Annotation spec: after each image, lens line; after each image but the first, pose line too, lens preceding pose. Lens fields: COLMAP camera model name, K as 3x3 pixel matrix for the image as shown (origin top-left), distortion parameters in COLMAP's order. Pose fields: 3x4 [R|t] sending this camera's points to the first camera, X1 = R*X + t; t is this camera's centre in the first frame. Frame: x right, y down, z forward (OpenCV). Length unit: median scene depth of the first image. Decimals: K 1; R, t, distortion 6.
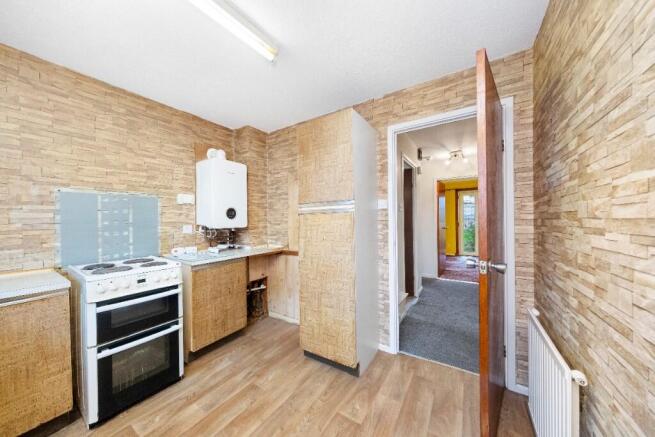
lens RADIAL K [[223.3, 0, 327.5], [0, 223.3, 218.5], [0, 0, 1]] dist [-0.000585, -0.000039]
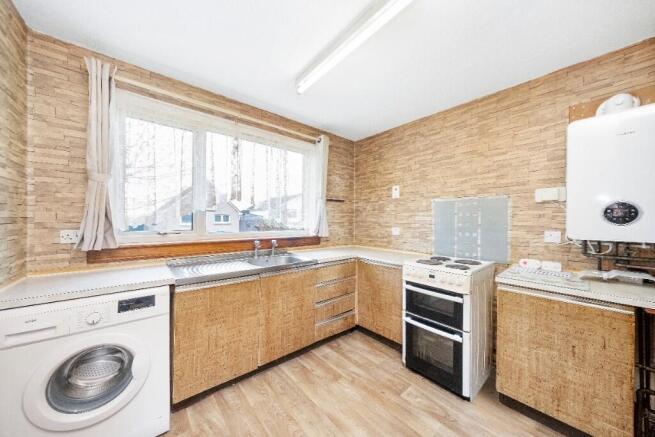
lens RADIAL K [[225.0, 0, 327.5], [0, 225.0, 218.5], [0, 0, 1]] dist [0.000629, 0.000024]
pose [[-0.291321, 0.007306, -0.956598, 0.340266], [0.003584, 0.999972, 0.006546, -0.021845], [0.956619, -0.001522, -0.291339, 0.665481]]
